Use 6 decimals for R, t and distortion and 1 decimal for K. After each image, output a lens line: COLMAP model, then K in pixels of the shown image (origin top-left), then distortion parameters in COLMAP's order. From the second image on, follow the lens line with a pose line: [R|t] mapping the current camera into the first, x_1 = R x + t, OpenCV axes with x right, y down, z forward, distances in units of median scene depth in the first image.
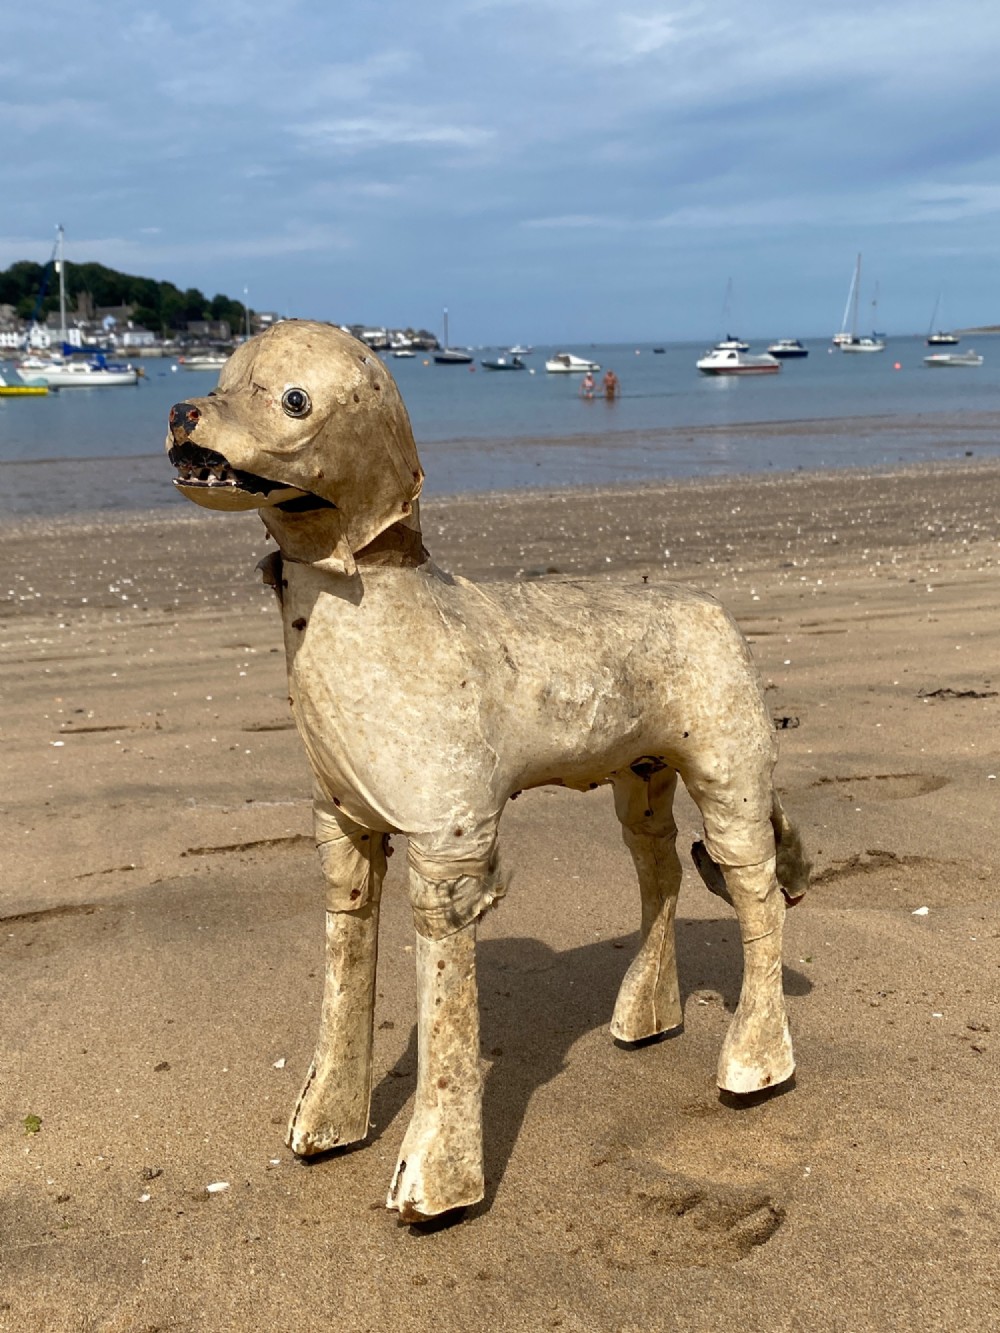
lens RADIAL K [[1492.3, 0, 500.0], [0, 1492.3, 666.5], [0, 0, 1]] dist [0.197331, -0.603250]
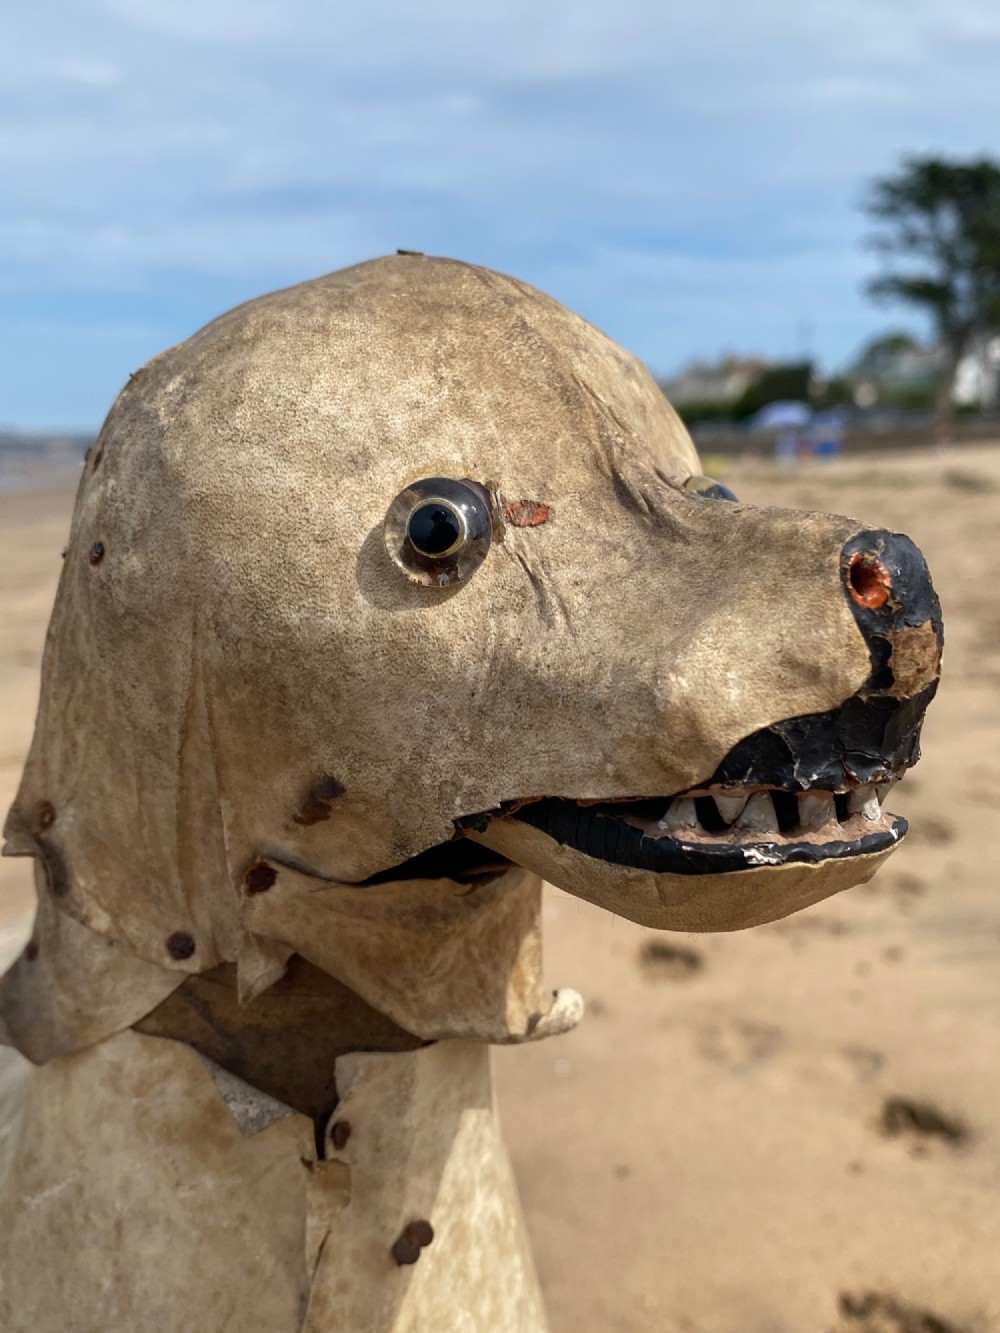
lens RADIAL K [[1511.4, 0, 521.2], [0, 1511.4, 664.4], [0, 0, 1]] dist [0.181657, -0.565325]
pose [[0.332460, -0.104364, 0.937325, -0.407917], [0.184660, 0.981825, 0.043821, -0.154323], [-0.924863, 0.158518, 0.345690, 0.857596]]
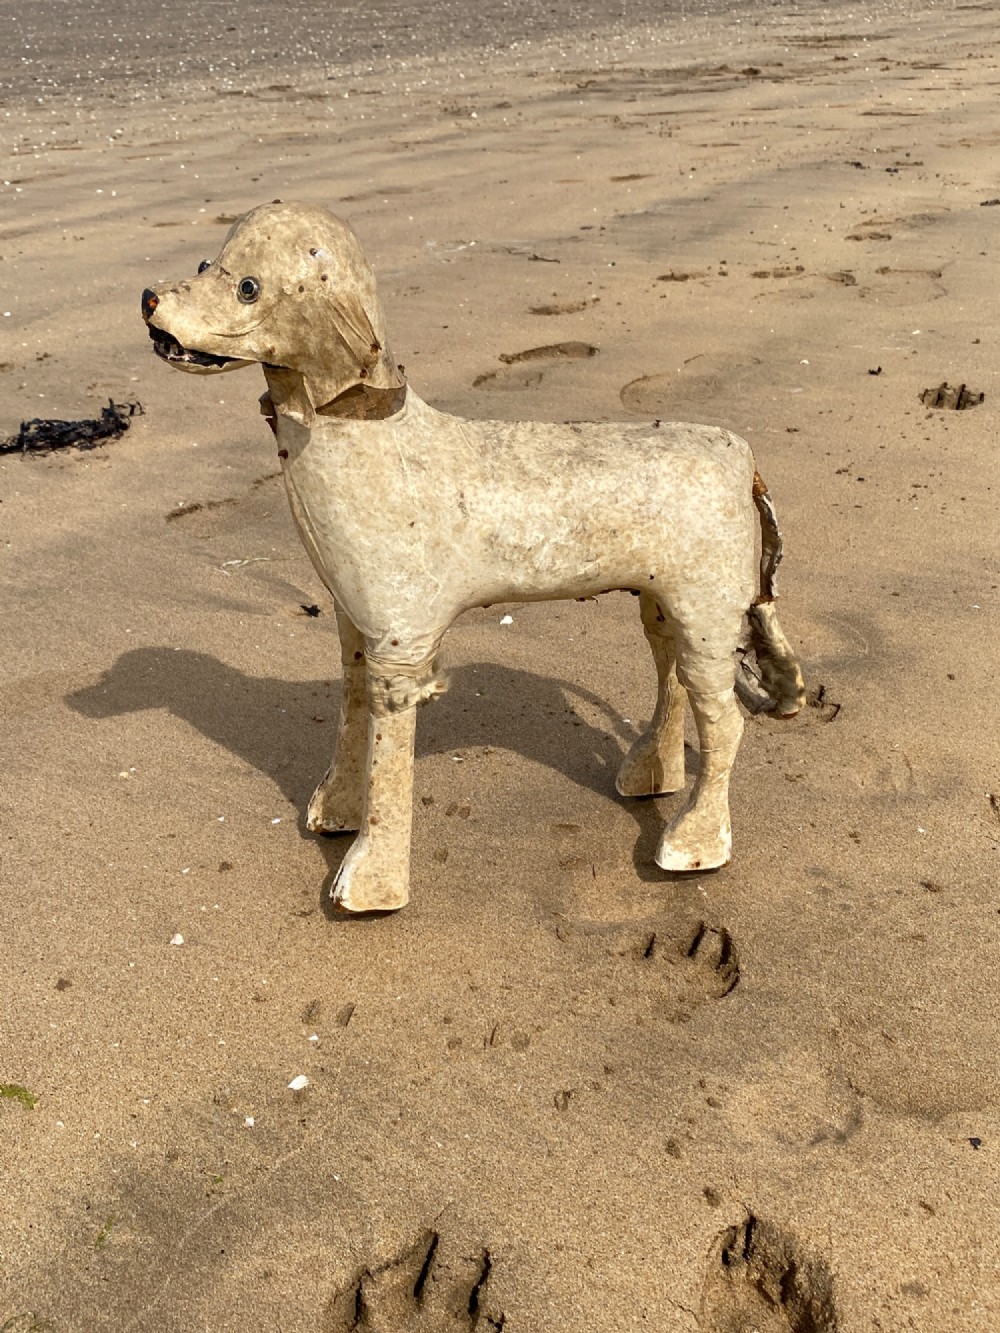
lens RADIAL K [[1492.3, 0, 500.0], [0, 1492.3, 666.5], [0, 0, 1]] dist [0.197331, -0.603250]
pose [[0.926390, 0.214024, -0.309830, 0.440157], [-0.109321, 0.940201, 0.322600, -0.277598], [0.360347, -0.264982, 0.894391, -0.065454]]
